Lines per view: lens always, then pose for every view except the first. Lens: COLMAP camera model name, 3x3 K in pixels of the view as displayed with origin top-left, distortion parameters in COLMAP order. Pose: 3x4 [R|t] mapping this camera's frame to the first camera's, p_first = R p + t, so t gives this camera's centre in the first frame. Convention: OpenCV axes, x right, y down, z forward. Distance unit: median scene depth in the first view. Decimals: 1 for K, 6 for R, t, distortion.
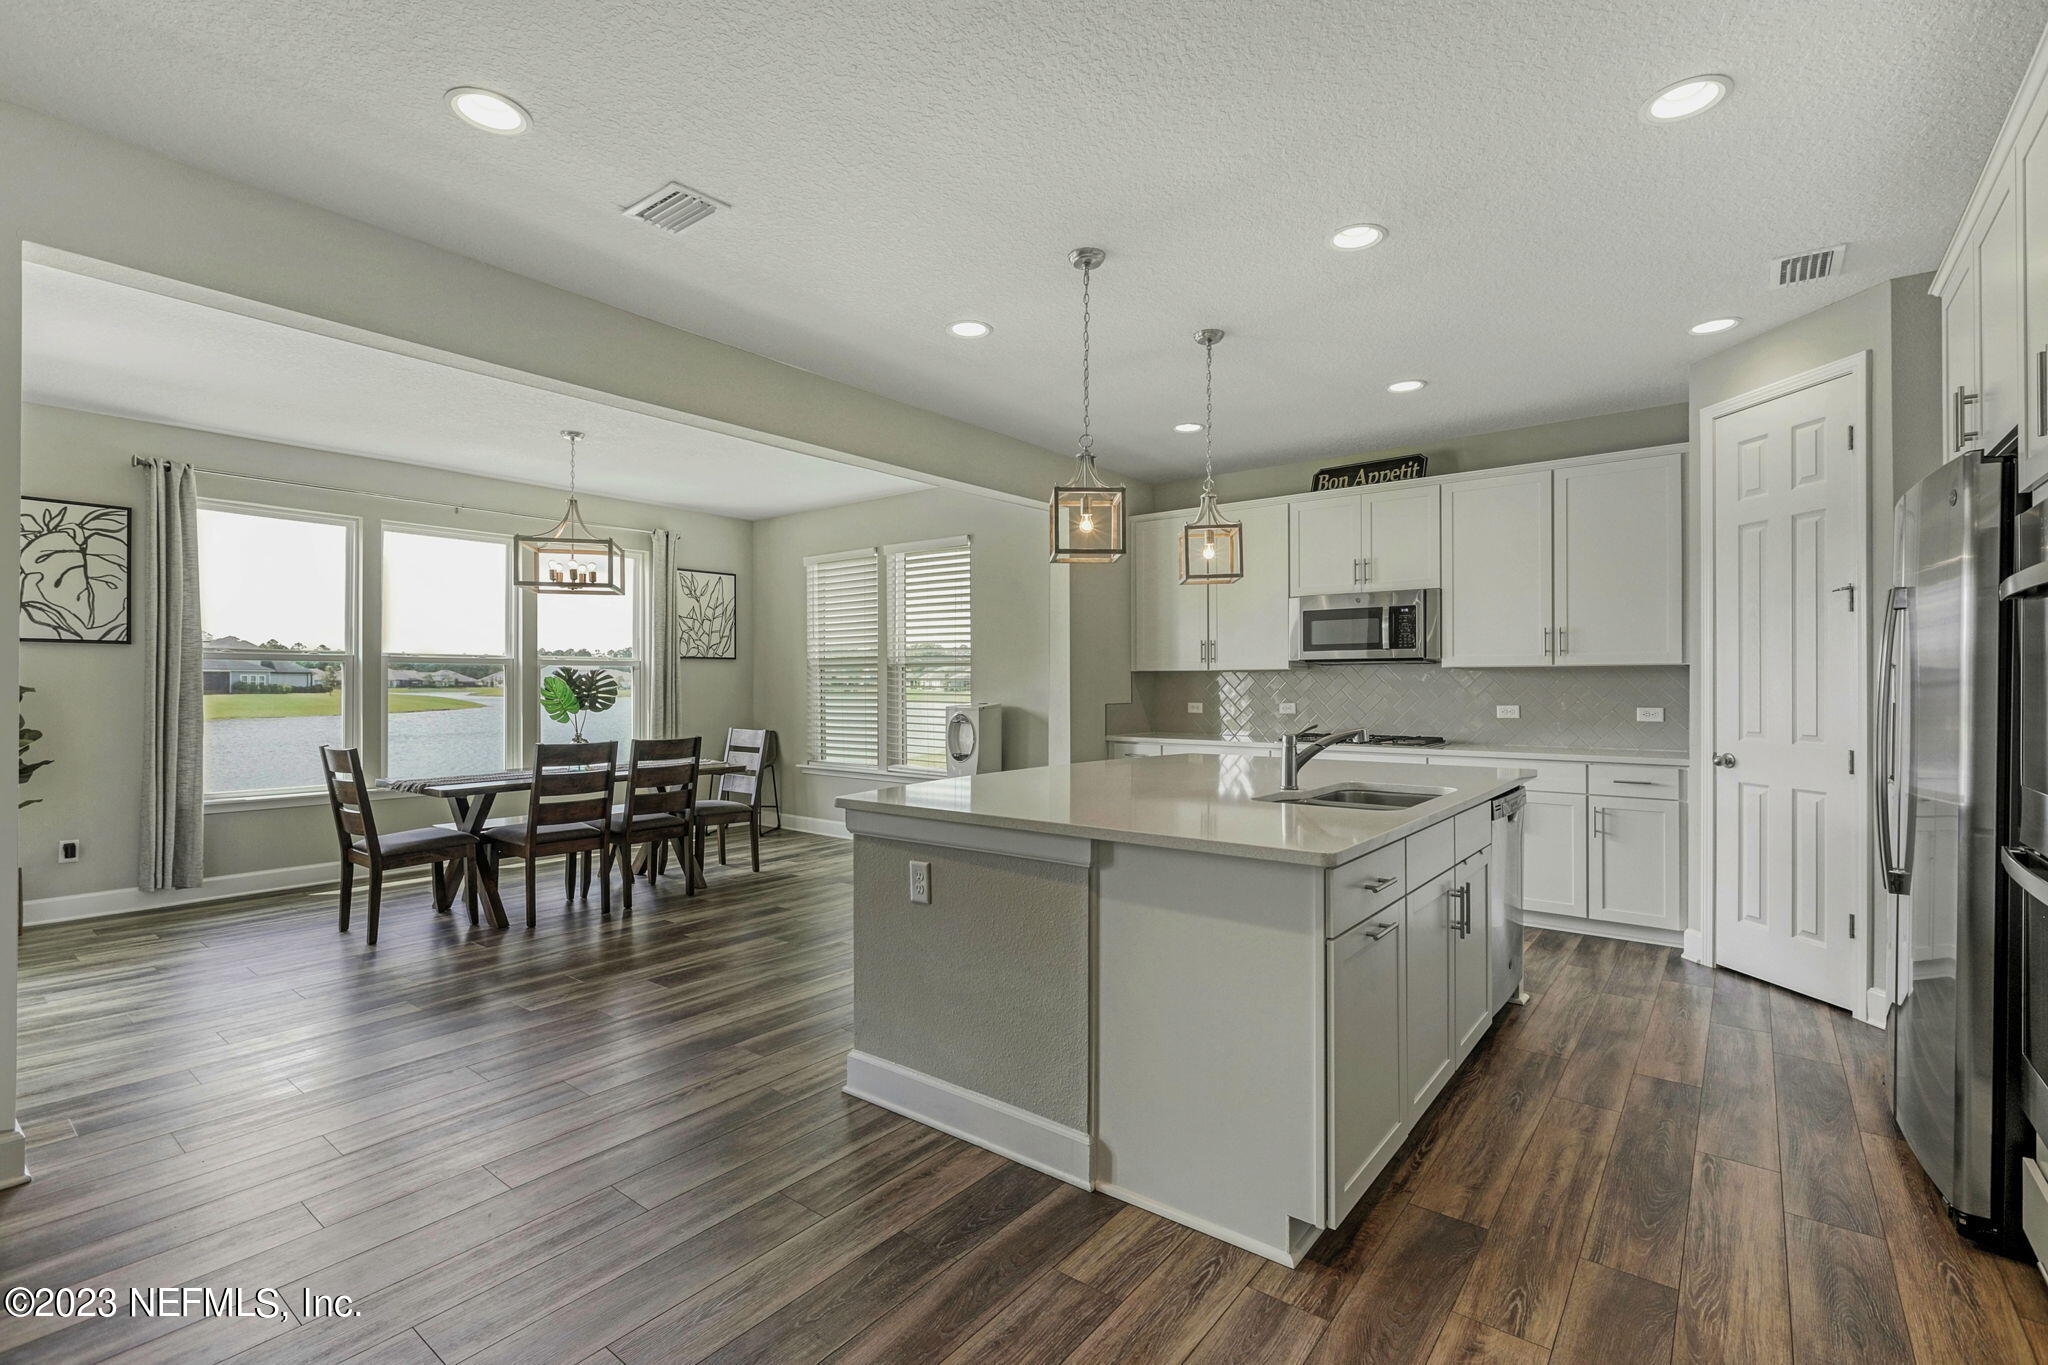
lens RADIAL K [[914.8, 0, 1021.5], [0, 914.8, 681.4], [0, 0, 1]] dist [0.003591, 0.001084]
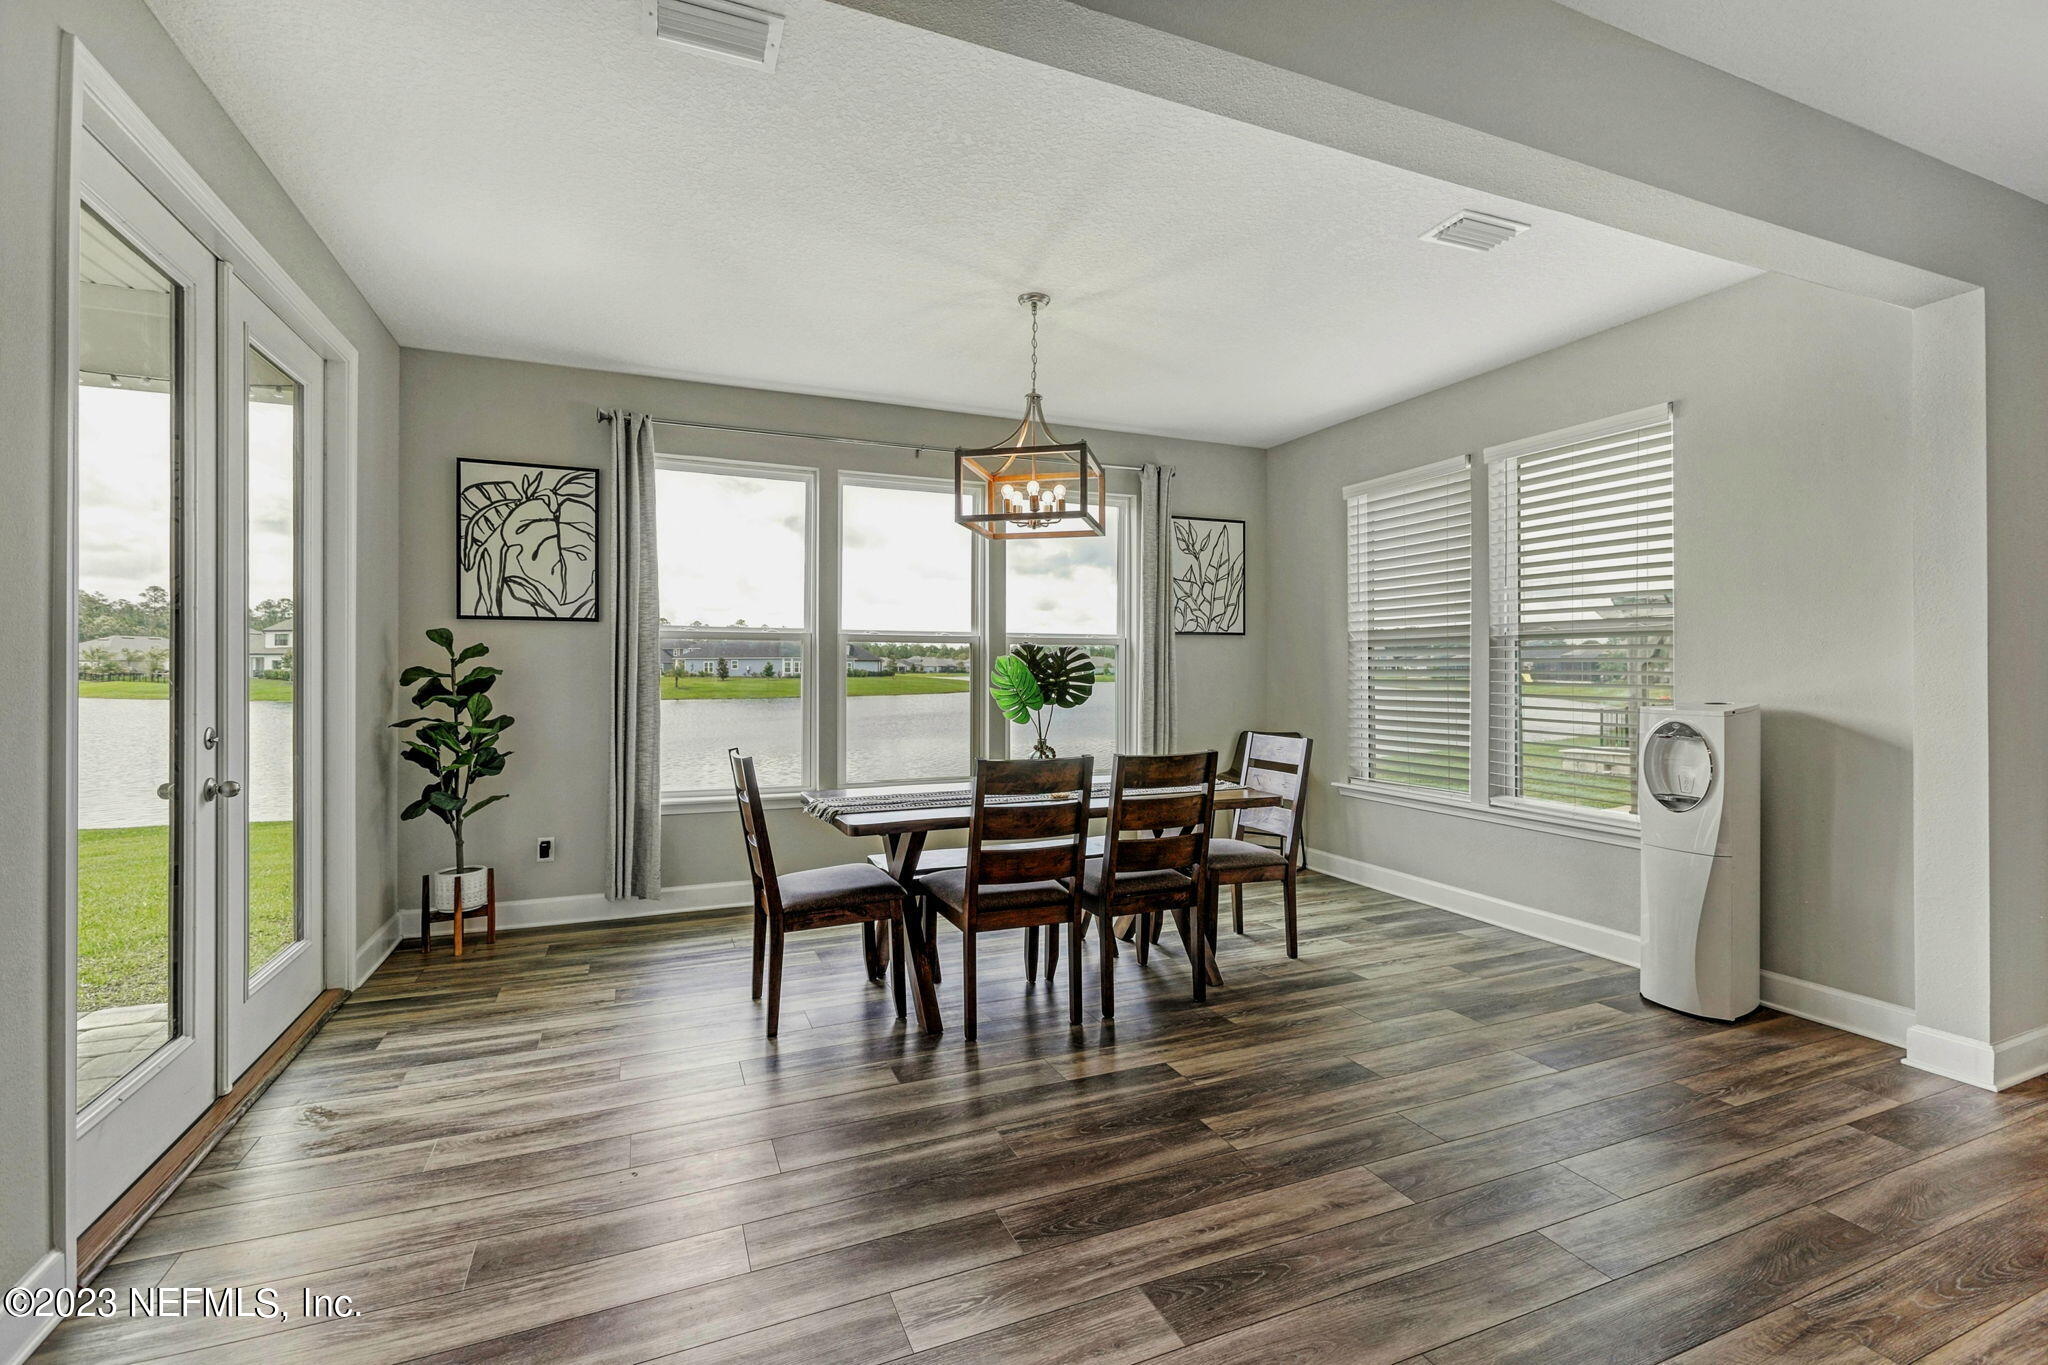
lens RADIAL K [[914.8, 0, 1031.6], [0, 914.8, 669.9], [0, 0, 1]] dist [0.003591, 0.001084]
pose [[0.878704, 0.001369, -0.477364, -0.164386], [-0.000273, 0.999997, 0.002365, 0.003782], [0.477366, -0.001948, 0.878702, 0.394814]]
